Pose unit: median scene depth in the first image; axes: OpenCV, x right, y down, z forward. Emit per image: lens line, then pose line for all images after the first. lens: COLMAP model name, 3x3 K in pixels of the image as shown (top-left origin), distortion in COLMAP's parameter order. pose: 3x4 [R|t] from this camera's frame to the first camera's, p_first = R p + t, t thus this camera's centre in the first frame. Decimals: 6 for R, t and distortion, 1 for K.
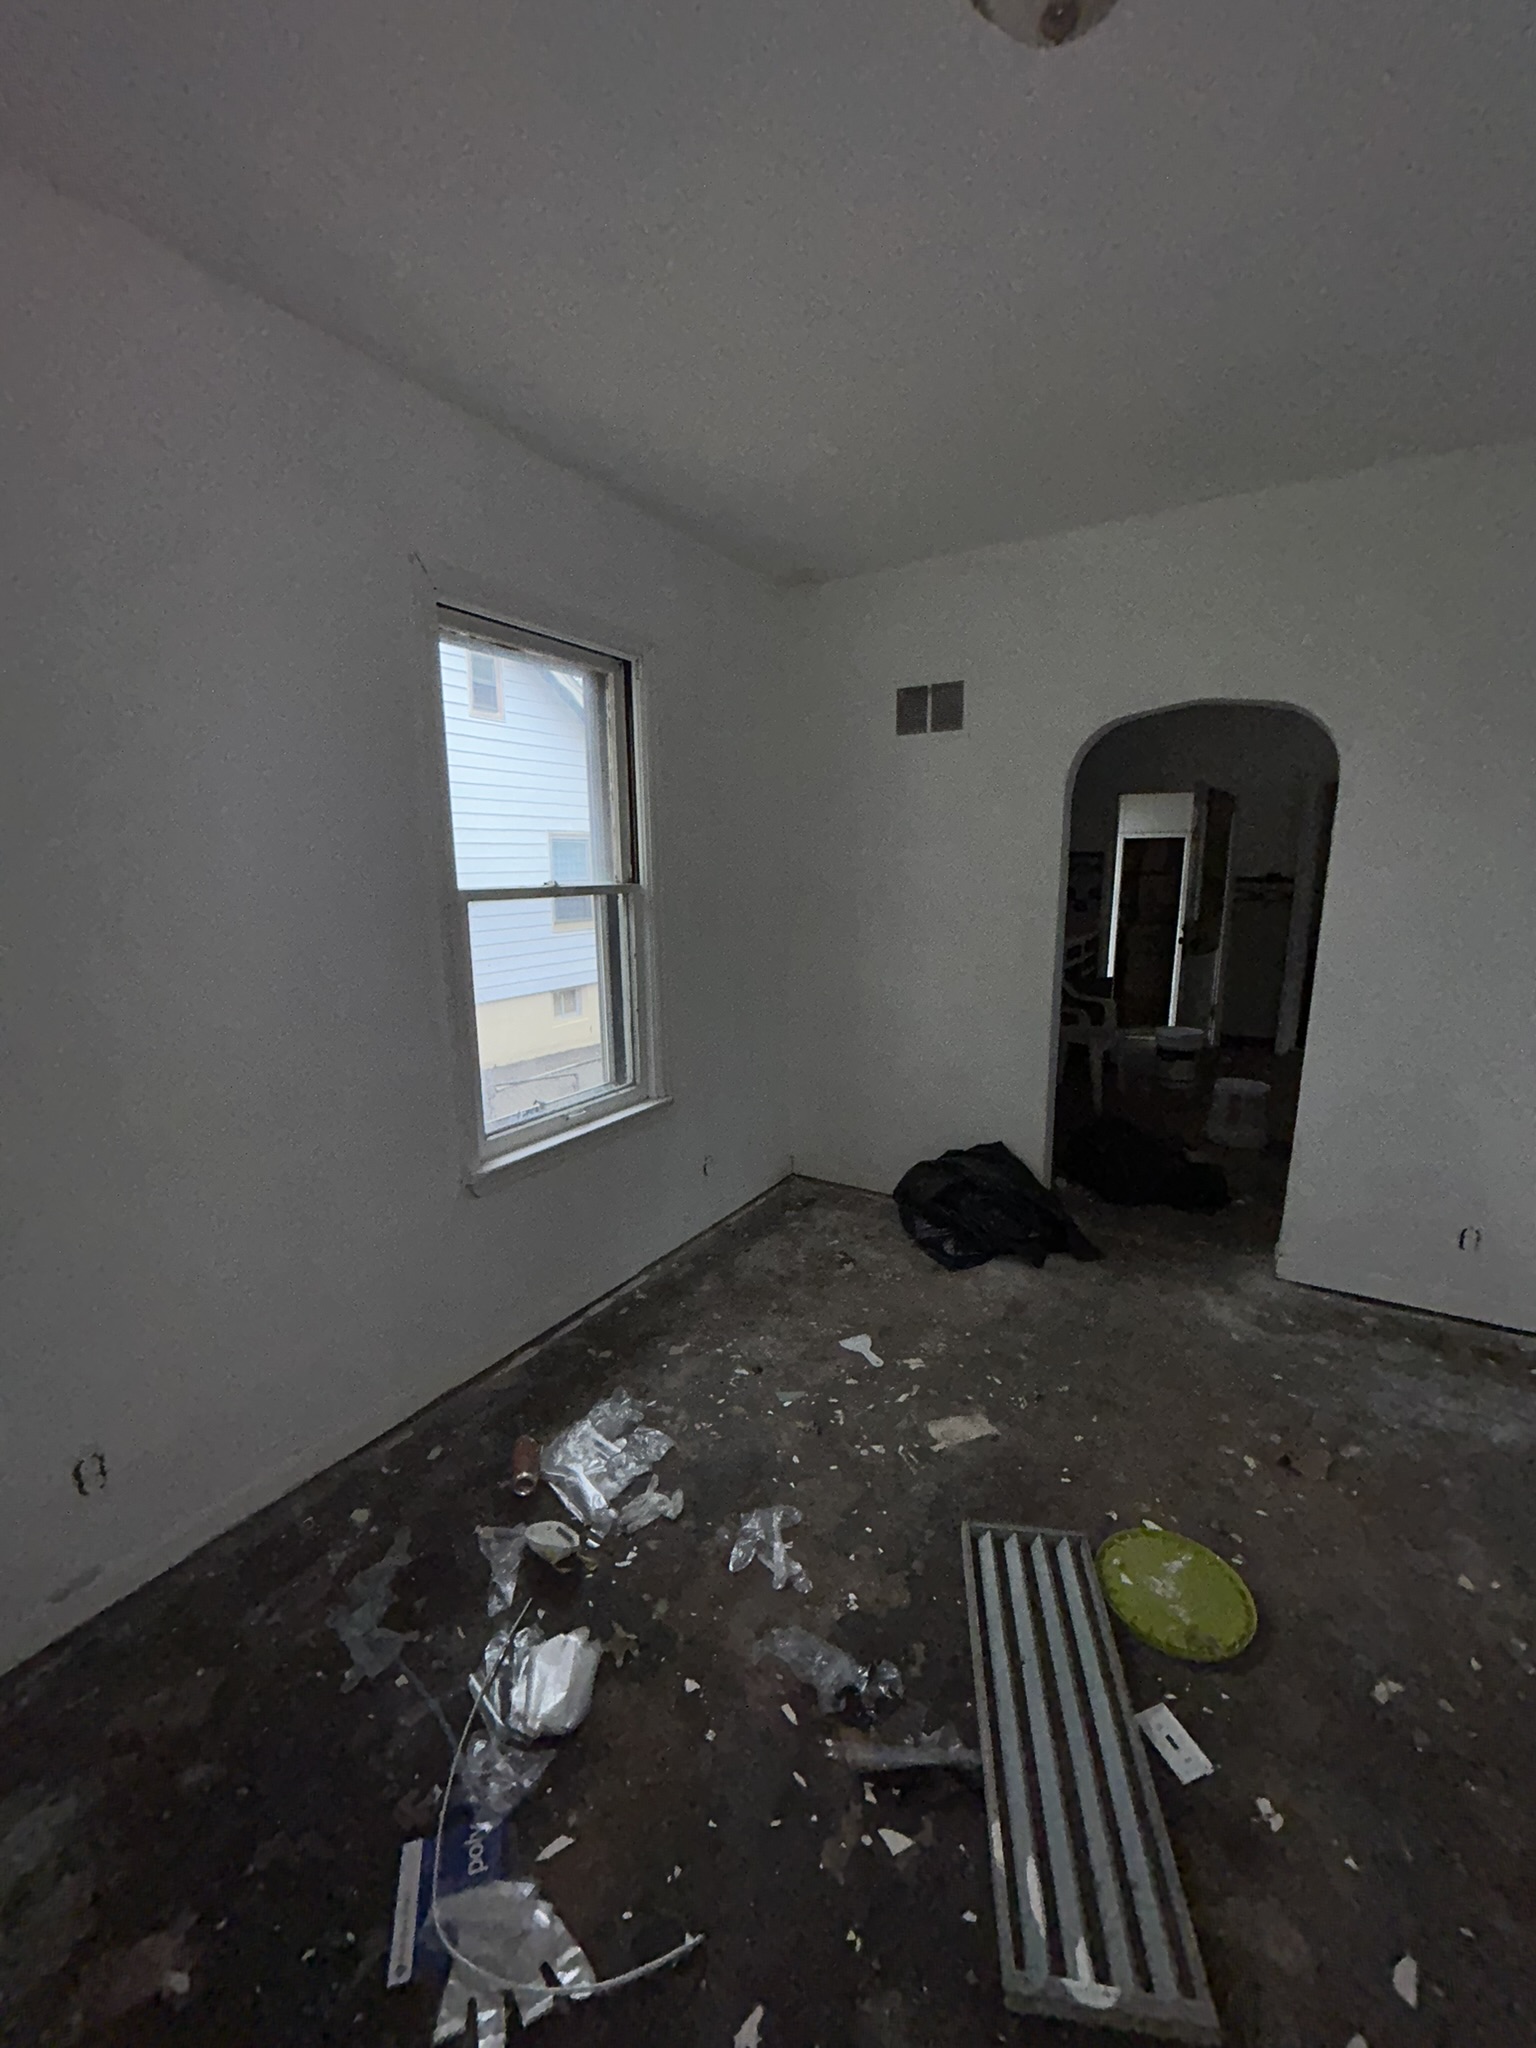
lens RADIAL K [[829.4, 0, 774.9], [0, 829.4, 1025.0], [0, 0, 1]] dist [-0.002222, 0.000866]
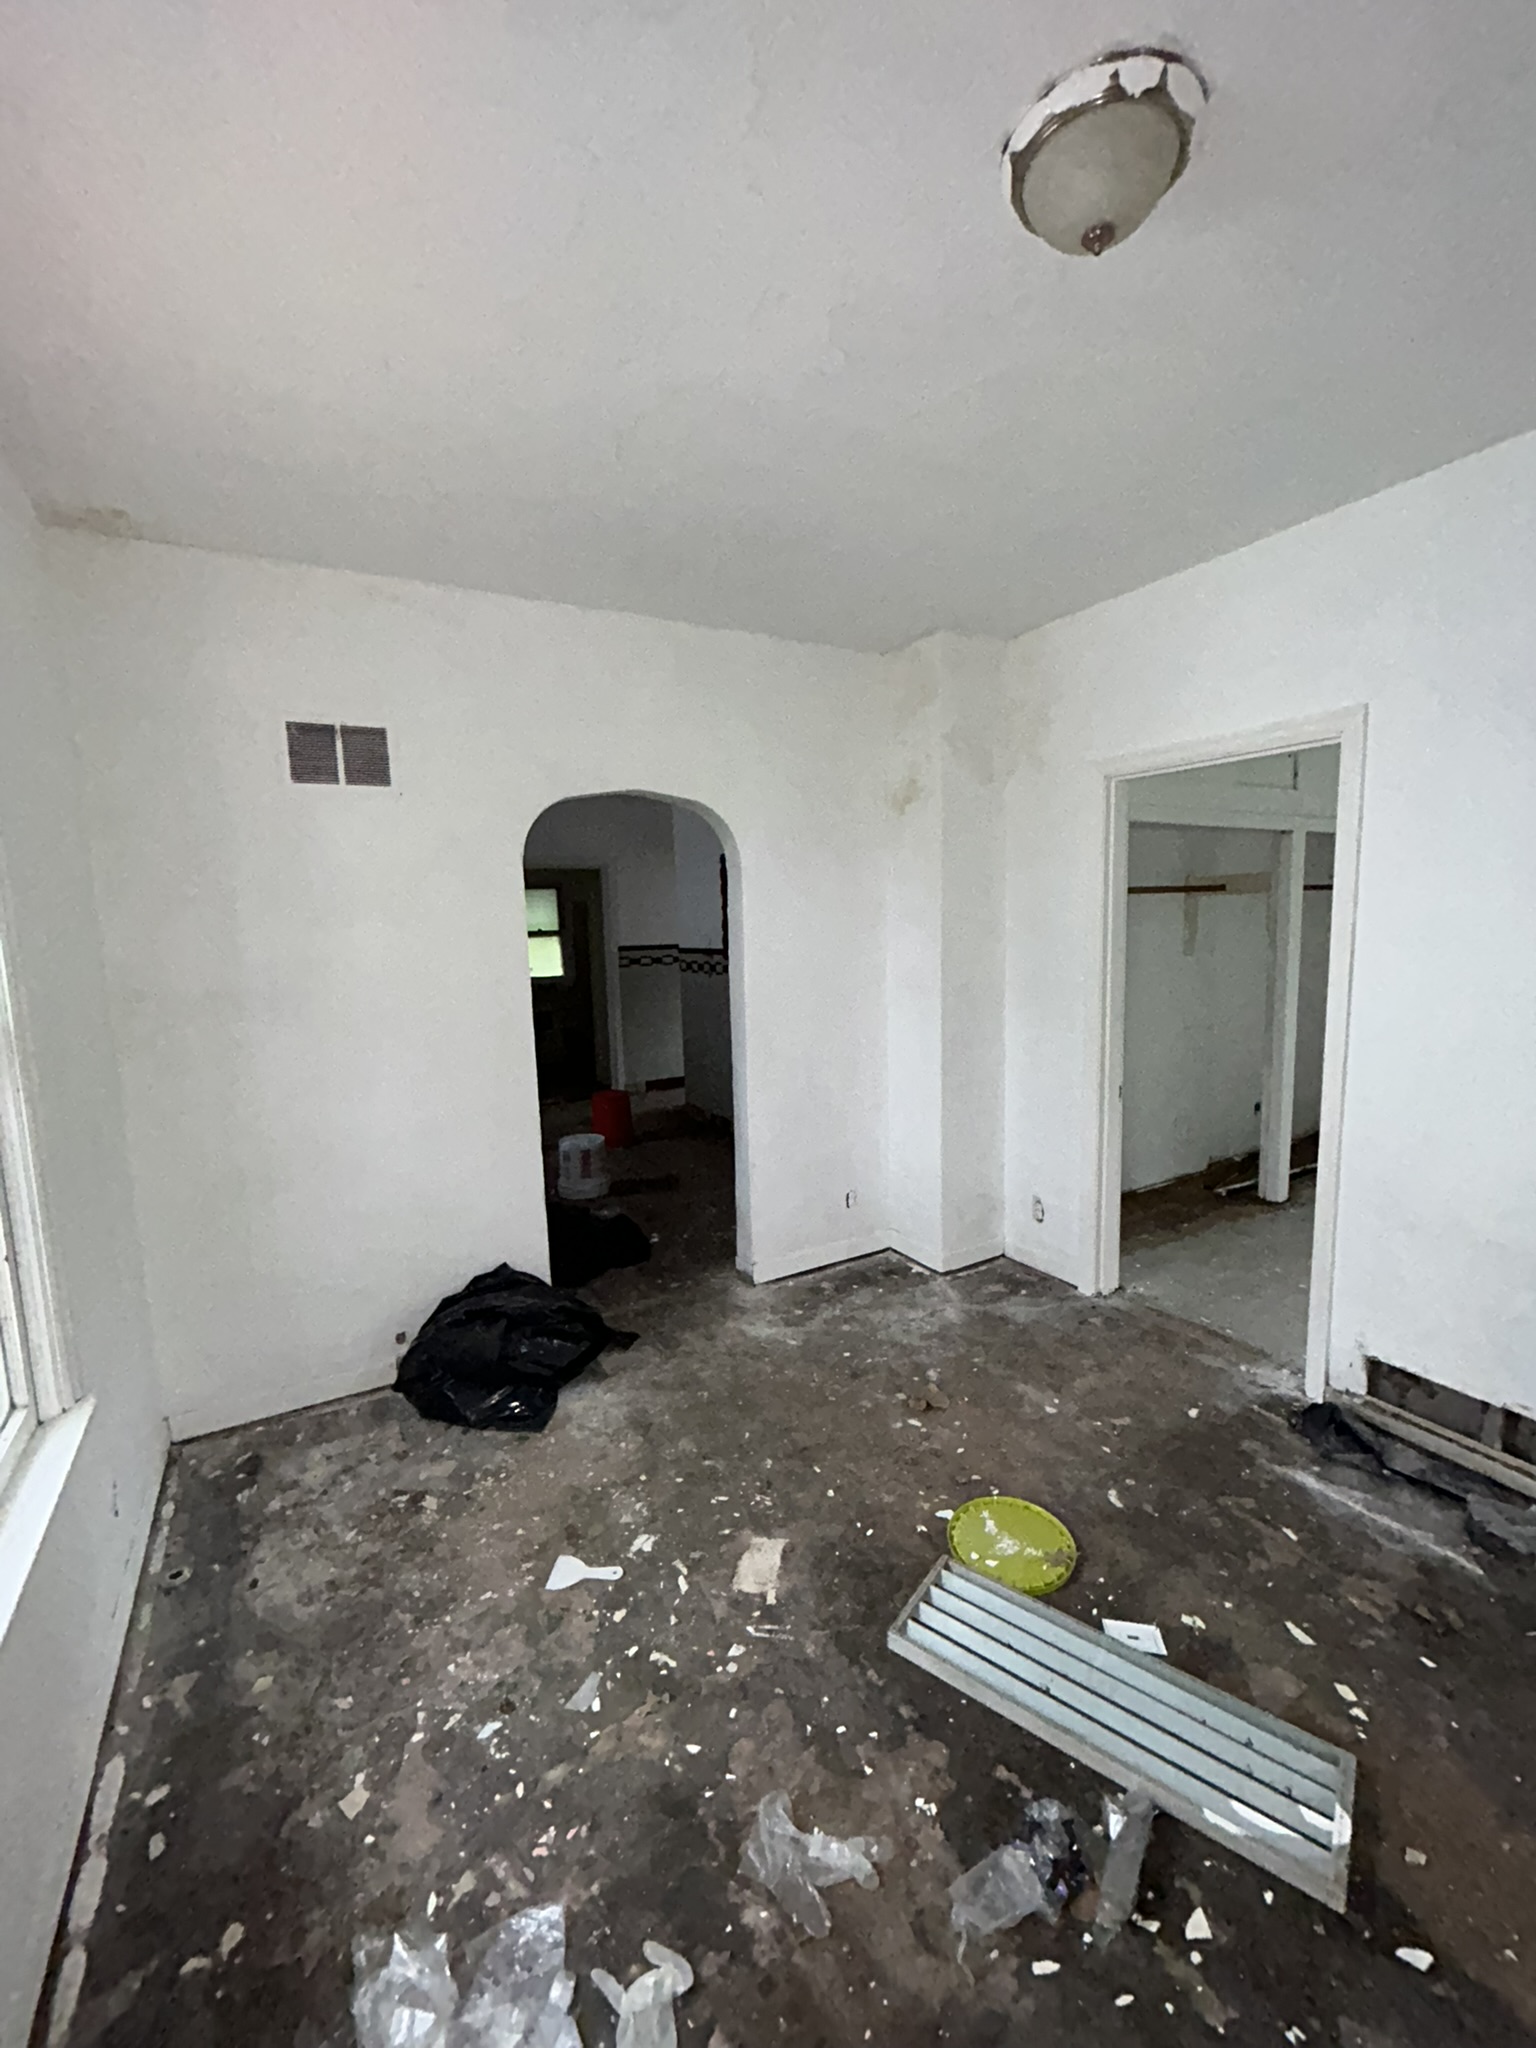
lens RADIAL K [[829.4, 0, 770.9], [0, 829.4, 1023.8], [0, 0, 1]] dist [-0.002222, 0.000866]
pose [[0.487775, -0.114472, 0.865432, -0.410163], [0.196271, 0.980365, 0.019052, -0.086126], [-0.850620, 0.160566, 0.500664, 0.385679]]
